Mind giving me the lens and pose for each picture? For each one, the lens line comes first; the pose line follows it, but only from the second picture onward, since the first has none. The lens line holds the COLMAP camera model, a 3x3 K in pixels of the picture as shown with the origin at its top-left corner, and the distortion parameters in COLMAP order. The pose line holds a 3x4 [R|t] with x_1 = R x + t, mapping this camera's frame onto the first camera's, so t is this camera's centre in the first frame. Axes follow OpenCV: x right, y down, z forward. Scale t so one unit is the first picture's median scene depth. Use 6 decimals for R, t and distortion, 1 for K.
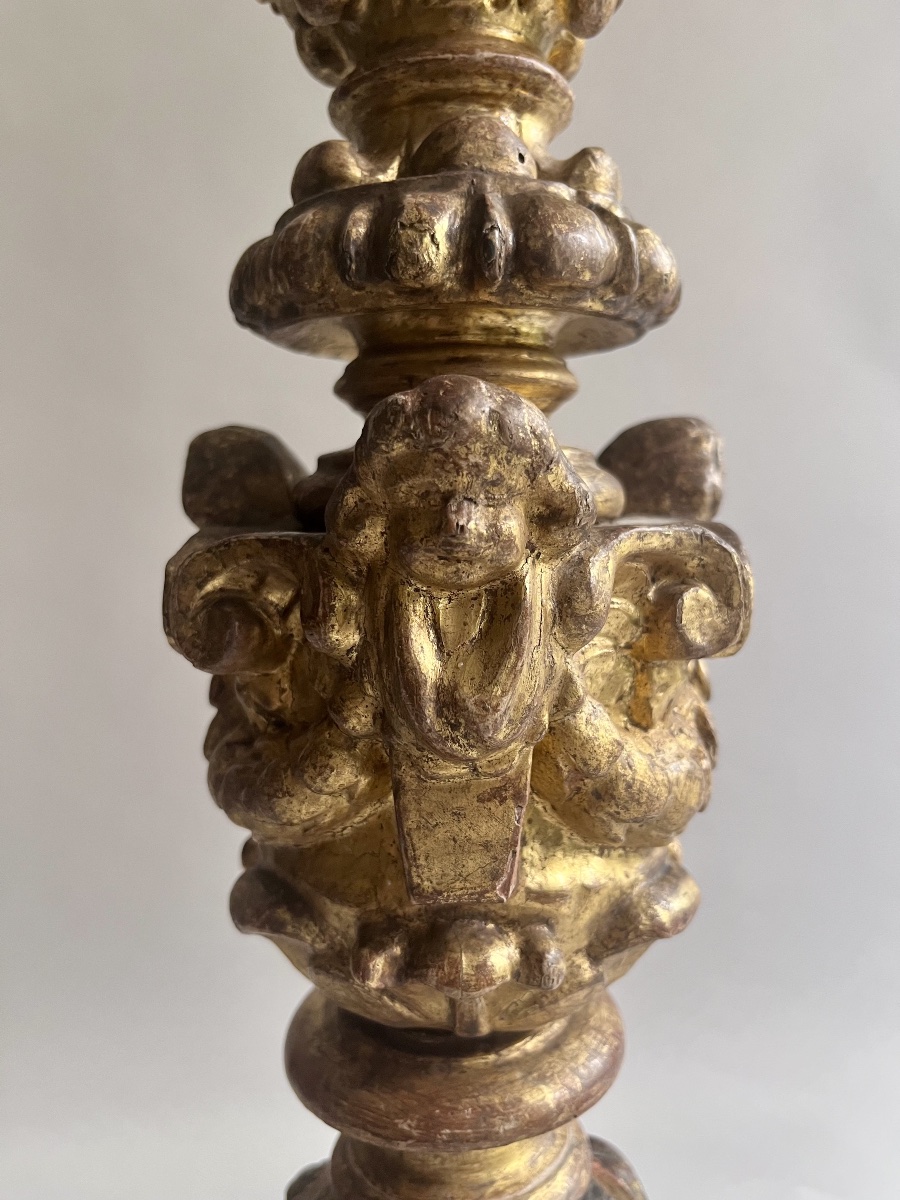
lens RADIAL K [[974.3, 0, 449.3], [0, 974.3, 633.8], [0, 0, 1]] dist [0.008609, -0.047417]
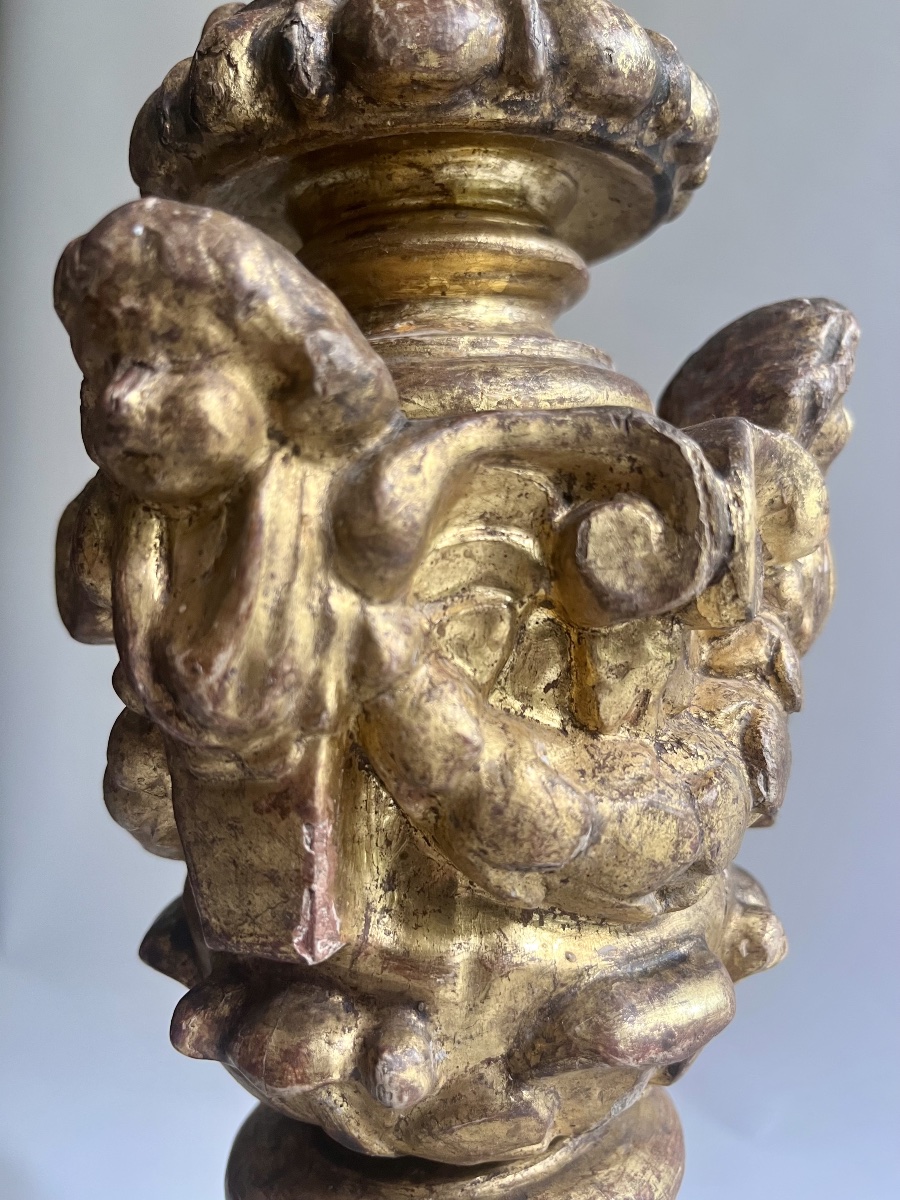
lens RADIAL K [[974.3, 0, 449.3], [0, 974.3, 633.8], [0, 0, 1]] dist [0.008609, -0.047417]
pose [[0.891429, -0.005290, -0.453130, 0.447258], [-0.022743, 0.998149, -0.056395, 0.075921], [0.452590, 0.060578, 0.889659, 0.402571]]
